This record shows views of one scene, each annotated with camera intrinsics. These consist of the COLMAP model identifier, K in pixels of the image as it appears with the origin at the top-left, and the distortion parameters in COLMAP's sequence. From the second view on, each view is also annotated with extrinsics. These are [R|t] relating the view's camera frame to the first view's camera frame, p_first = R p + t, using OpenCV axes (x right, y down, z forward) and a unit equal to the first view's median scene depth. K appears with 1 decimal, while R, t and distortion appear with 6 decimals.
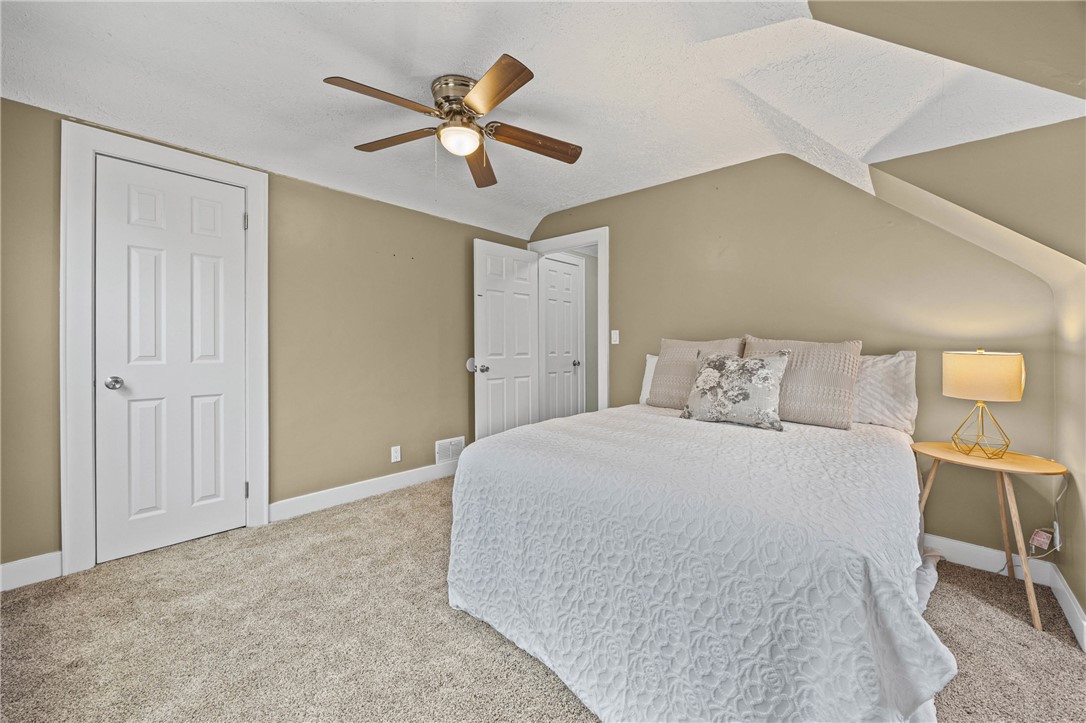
lens RADIAL K [[413.3, 0, 547.3], [0, 413.3, 342.9], [0, 0, 1]] dist [-0.004986, -0.000284]
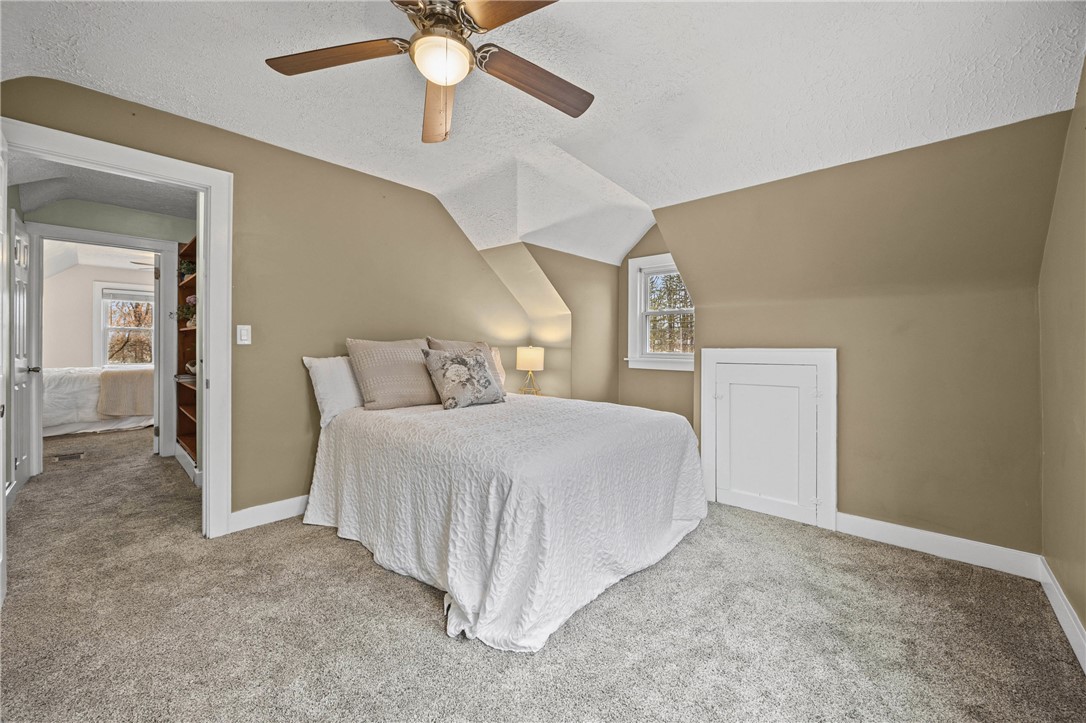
lens RADIAL K [[413.3, 0, 547.3], [0, 413.3, 342.9], [0, 0, 1]] dist [-0.004986, -0.000284]
pose [[0.027367, -0.002771, 0.999622, -0.819722], [-0.003860, 0.999988, 0.002877, -0.005772], [-0.999618, -0.003937, 0.027356, 0.709809]]
